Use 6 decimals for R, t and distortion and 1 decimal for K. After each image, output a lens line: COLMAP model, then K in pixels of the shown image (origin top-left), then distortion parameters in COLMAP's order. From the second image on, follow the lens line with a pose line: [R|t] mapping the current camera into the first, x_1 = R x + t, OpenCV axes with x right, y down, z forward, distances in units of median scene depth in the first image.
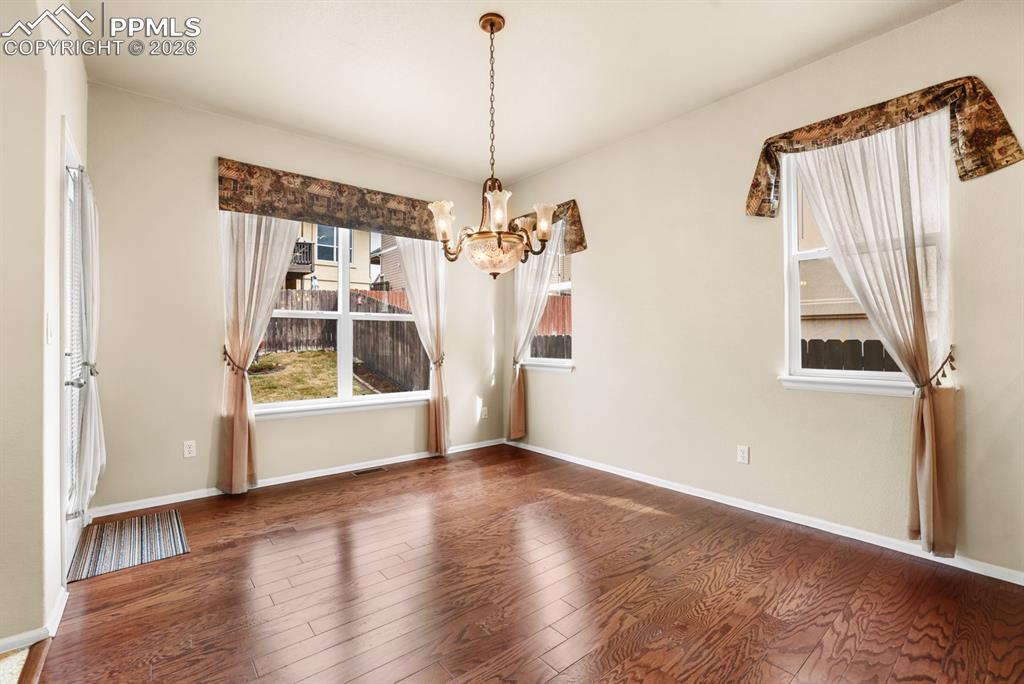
lens RADIAL K [[448.2, 0, 509.0], [0, 448.2, 337.3], [0, 0, 1]] dist [-0.039279, 0.012712]
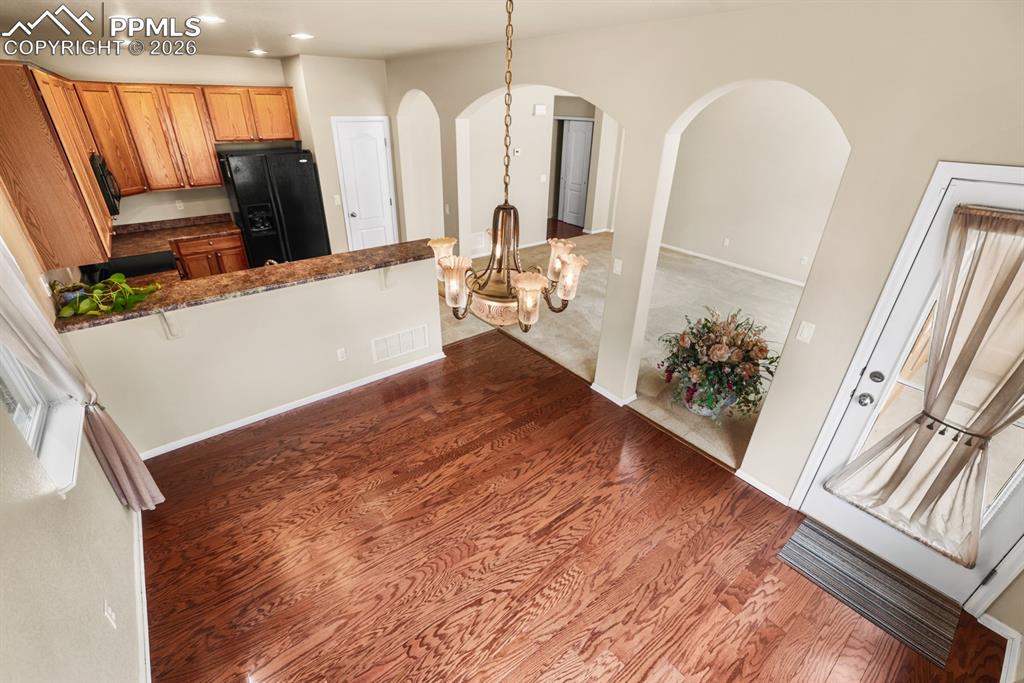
lens RADIAL K [[448.2, 0, 512.5], [0, 448.2, 342.9], [0, 0, 1]] dist [-0.039279, 0.012712]
pose [[-0.999768, -0.020963, 0.005050, -0.054111], [-0.016201, 0.884824, 0.465645, -0.440103], [-0.014229, 0.465454, -0.884957, 1.562776]]
